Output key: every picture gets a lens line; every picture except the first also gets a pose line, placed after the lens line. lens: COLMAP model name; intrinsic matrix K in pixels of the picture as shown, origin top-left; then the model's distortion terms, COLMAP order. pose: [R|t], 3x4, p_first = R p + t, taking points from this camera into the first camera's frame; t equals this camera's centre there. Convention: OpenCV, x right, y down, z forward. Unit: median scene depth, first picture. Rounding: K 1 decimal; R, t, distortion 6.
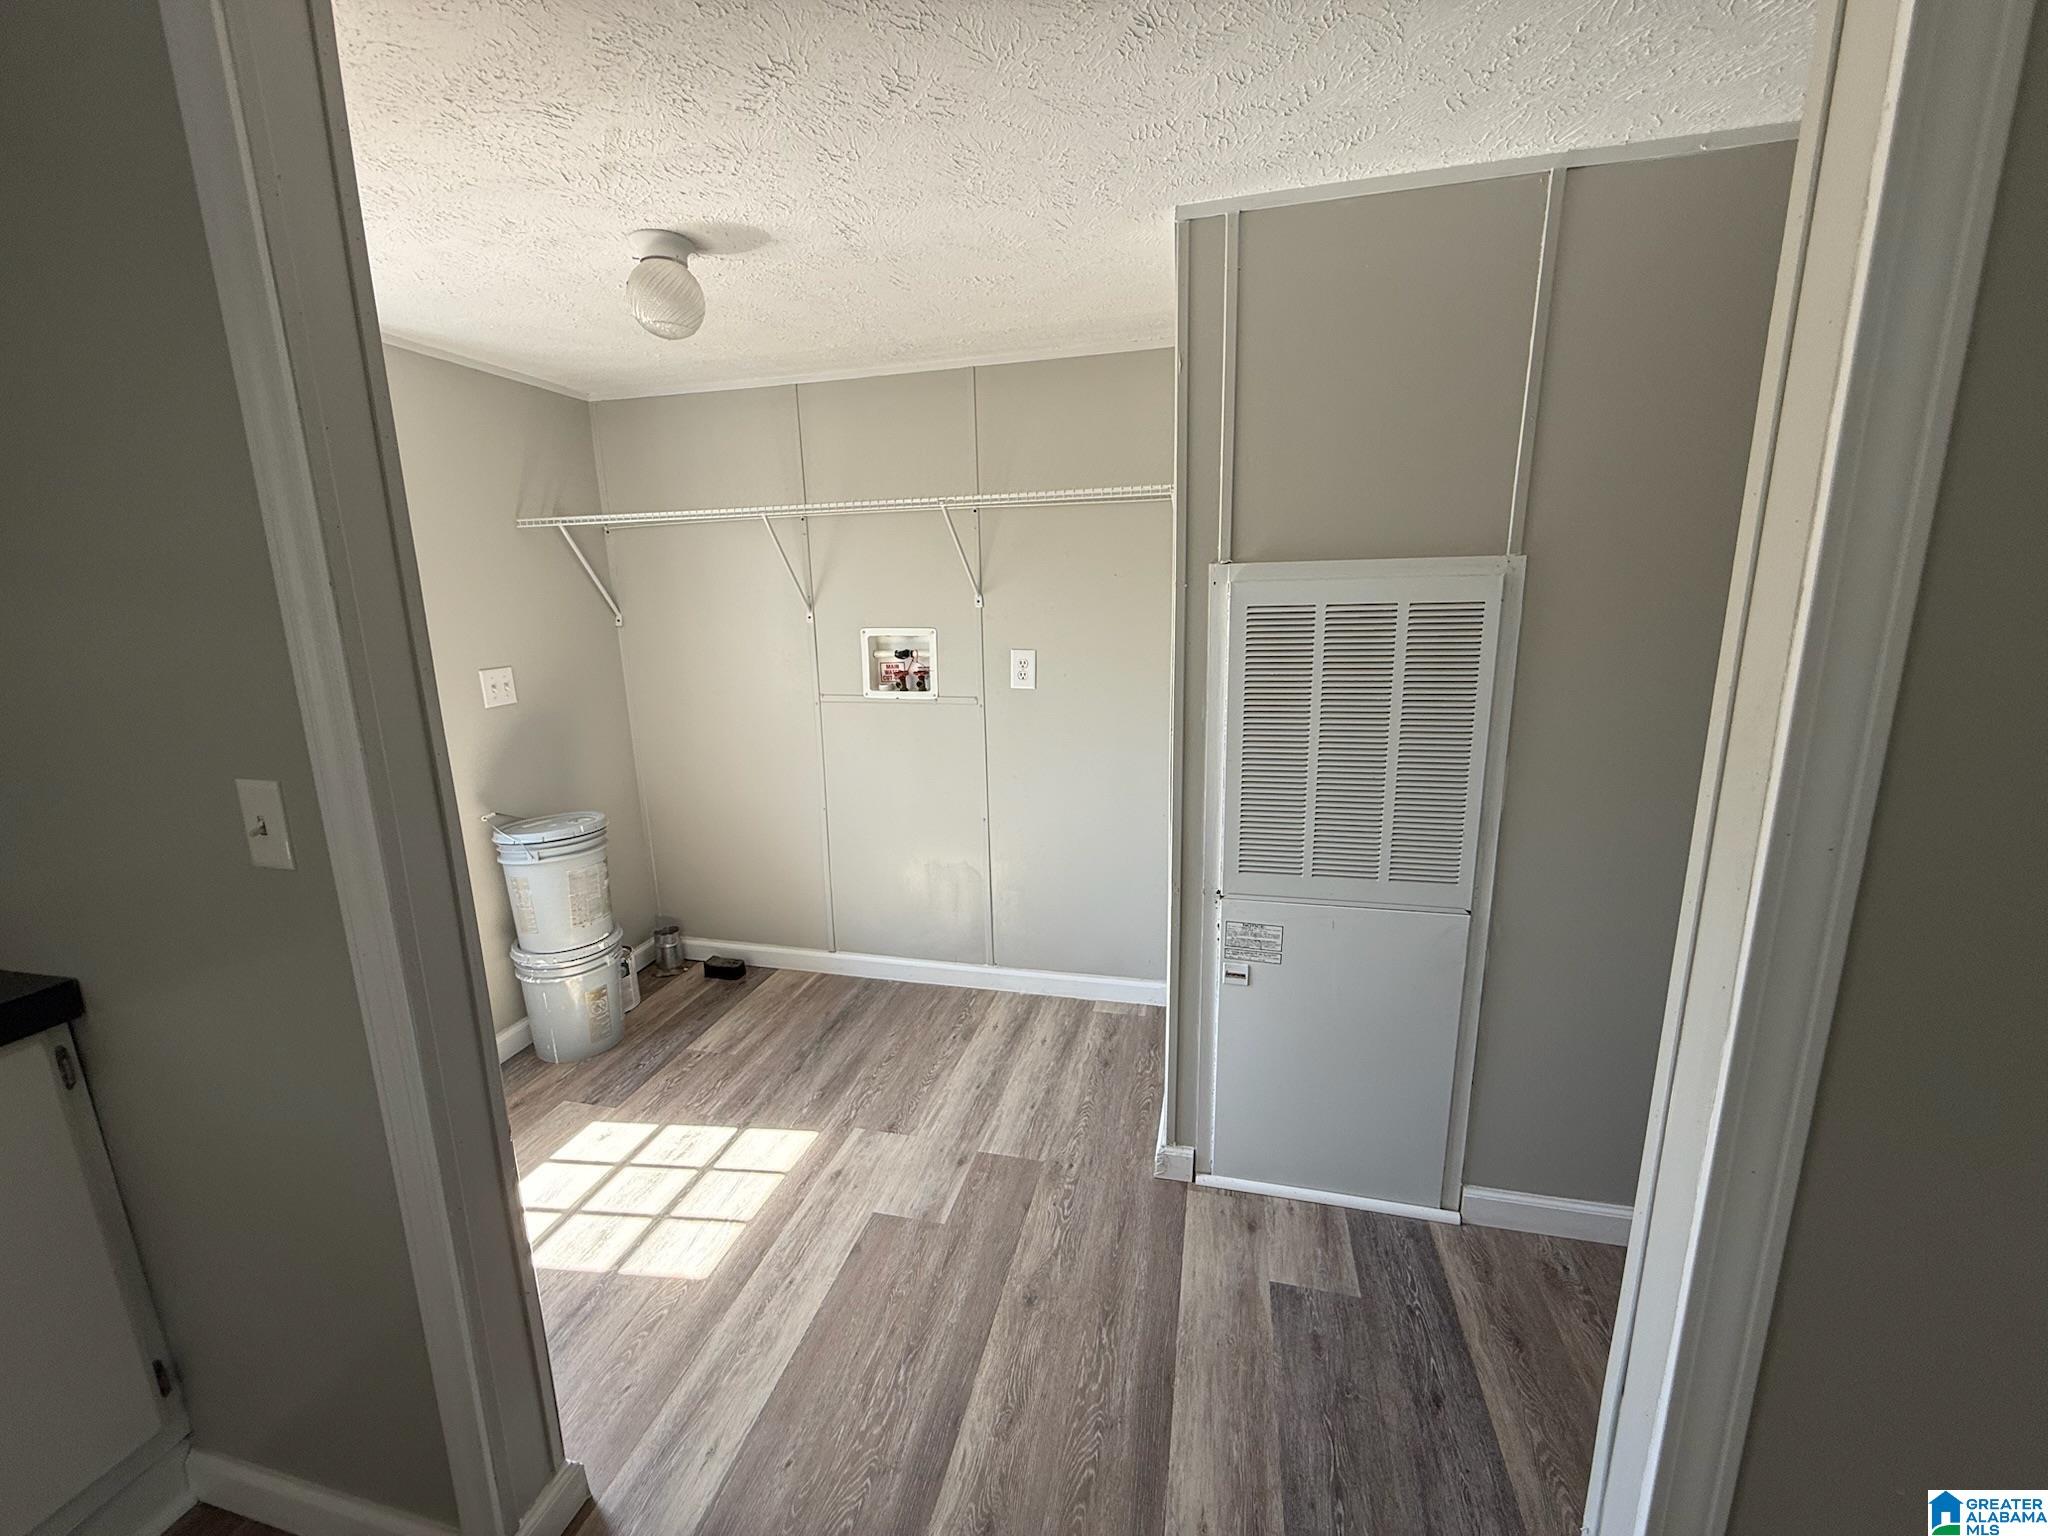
lens RADIAL K [[825.3, 0, 1022.3], [0, 825.3, 764.5], [0, 0, 1]] dist [0.001319, 0.000020]
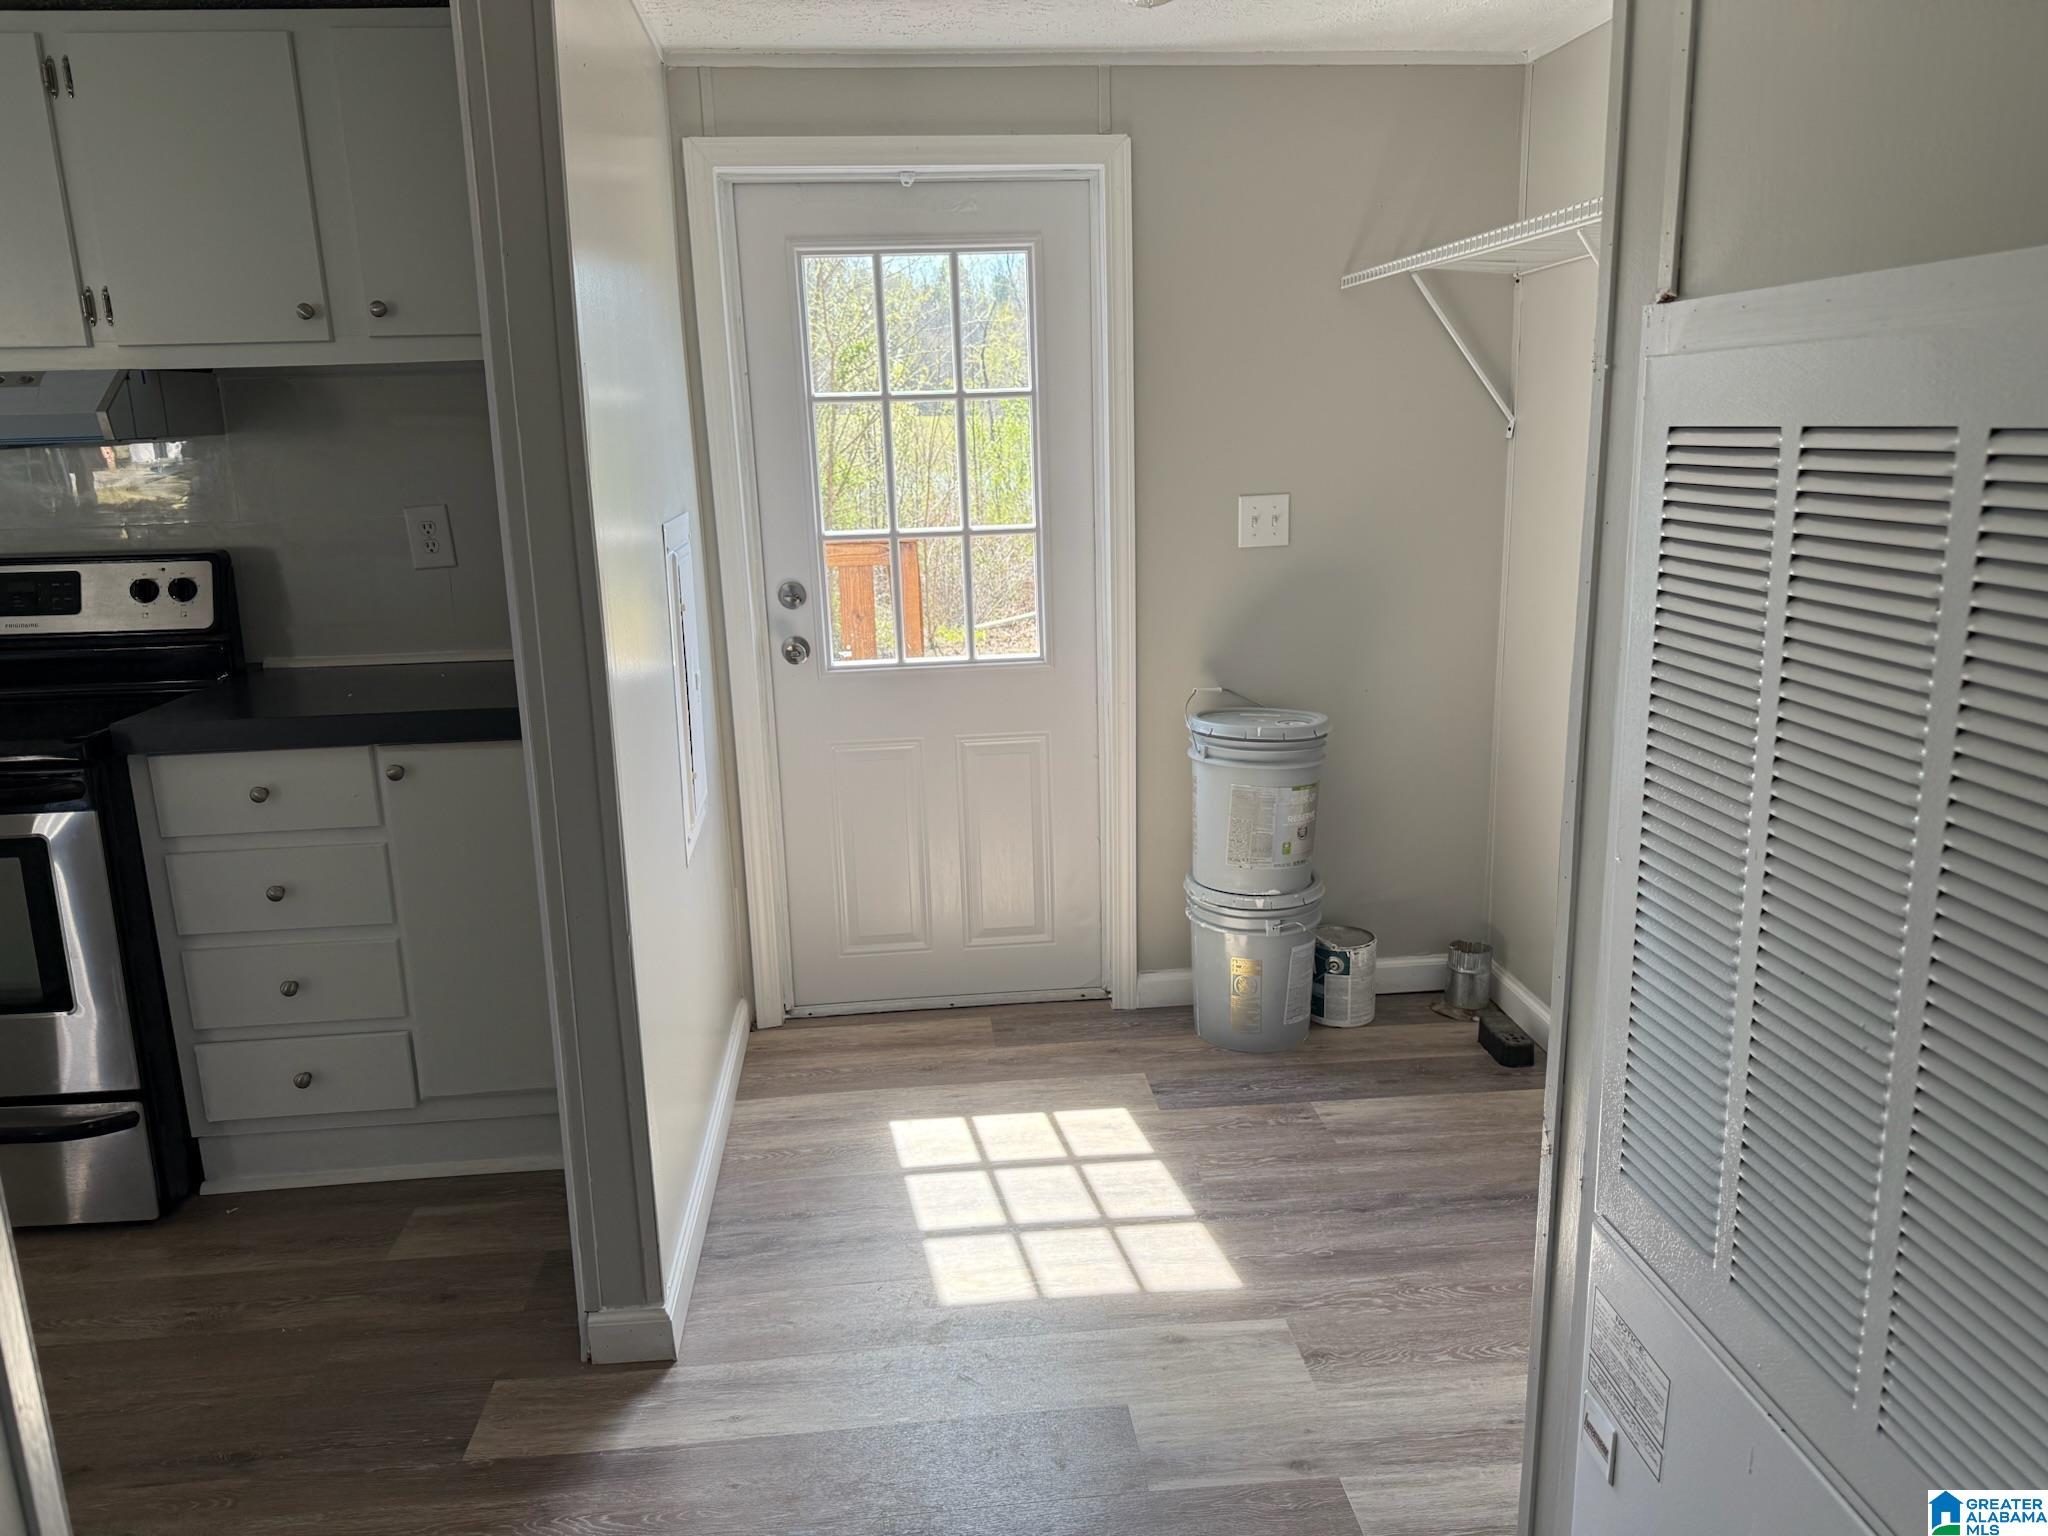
lens RADIAL K [[1461.2, 0, 1023.2], [0, 1461.2, 758.5], [0, 0, 1]] dist [0.003619, 0.000734]
pose [[0.328933, 0.235330, -0.914562, 0.540937], [-0.191454, 0.964960, 0.179439, -0.081088], [0.924742, 0.116073, 0.362462, 0.383358]]
